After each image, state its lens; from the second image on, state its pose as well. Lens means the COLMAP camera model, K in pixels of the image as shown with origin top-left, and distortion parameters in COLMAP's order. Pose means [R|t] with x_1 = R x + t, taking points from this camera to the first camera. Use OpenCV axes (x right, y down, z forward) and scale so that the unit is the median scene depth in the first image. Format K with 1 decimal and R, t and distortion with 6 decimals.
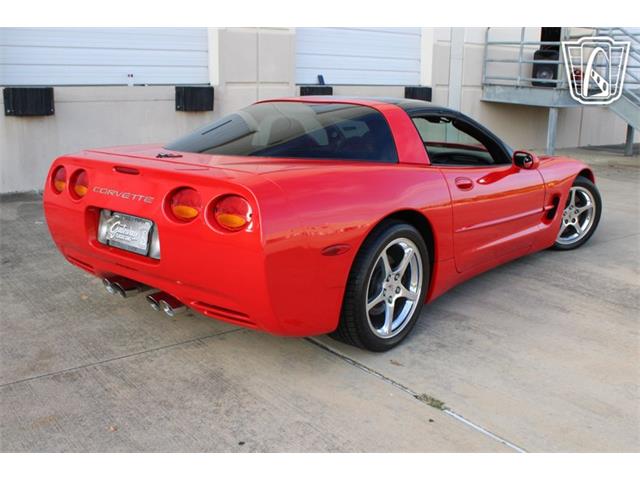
lens RADIAL K [[676.2, 0, 320.0], [0, 676.2, 240.0], [0, 0, 1]] dist [-0.099149, 0.030010]
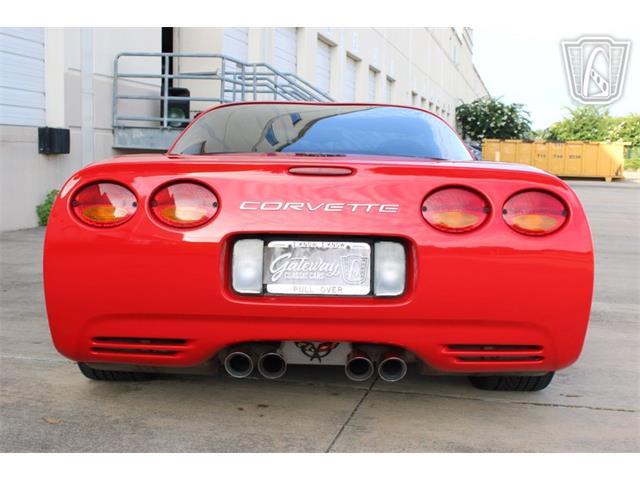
lens RADIAL K [[874.4, 0, 320.0], [0, 874.4, 240.0], [0, 0, 1]] dist [-0.120273, 0.014616]
pose [[0.768160, -0.059890, 0.637451, -0.605296], [0.139768, 0.987289, -0.075668, 0.020499], [-0.624816, 0.147220, 0.766766, 0.250192]]
